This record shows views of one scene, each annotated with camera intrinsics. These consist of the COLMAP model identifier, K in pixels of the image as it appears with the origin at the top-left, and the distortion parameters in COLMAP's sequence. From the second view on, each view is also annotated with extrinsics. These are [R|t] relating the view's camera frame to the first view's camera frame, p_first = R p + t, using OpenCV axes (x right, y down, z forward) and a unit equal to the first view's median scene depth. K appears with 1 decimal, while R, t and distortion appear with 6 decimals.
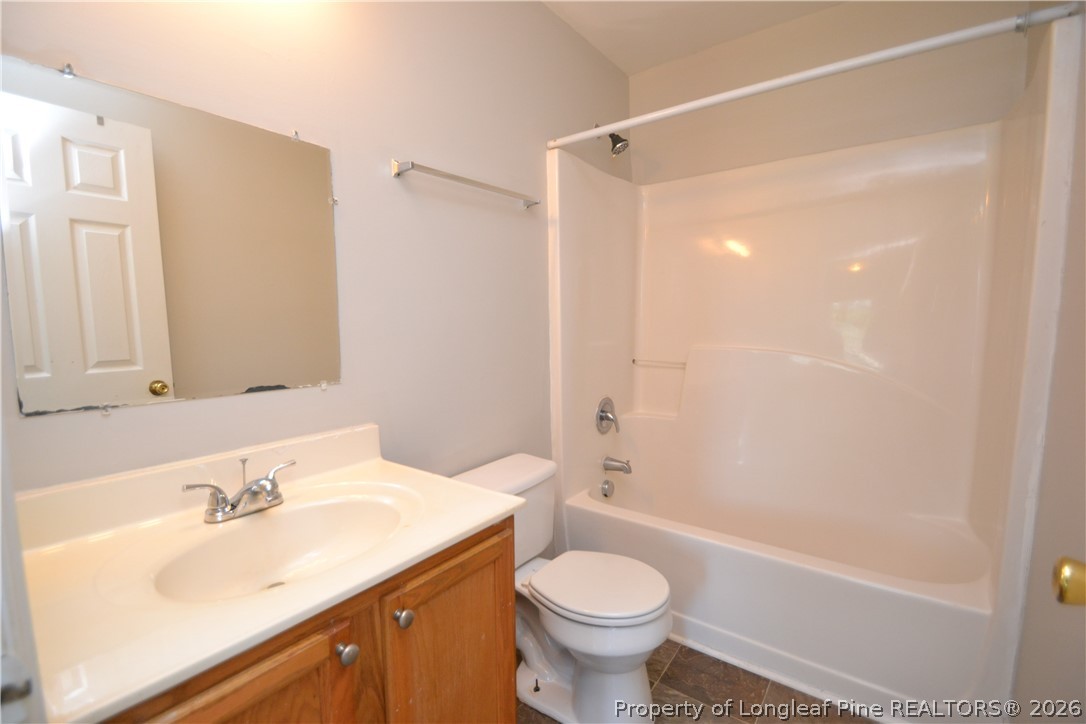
lens RADIAL K [[484.7, 0, 533.5], [0, 484.7, 363.0], [0, 0, 1]] dist [0.009083, -0.014664]
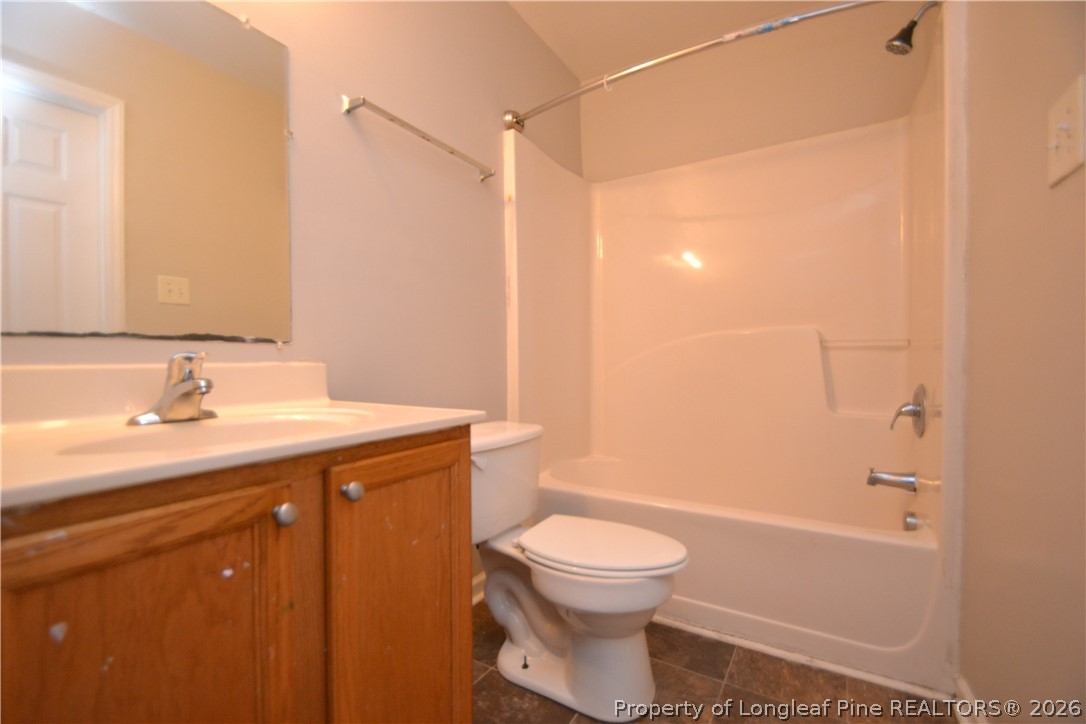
lens RADIAL K [[484.7, 0, 533.5], [0, 484.7, 363.0], [0, 0, 1]] dist [0.009083, -0.014664]
pose [[0.996123, -0.004139, 0.087875, 0.000212], [0.013263, 0.994541, -0.103500, 0.165545], [-0.086967, 0.104264, 0.990740, 0.009311]]
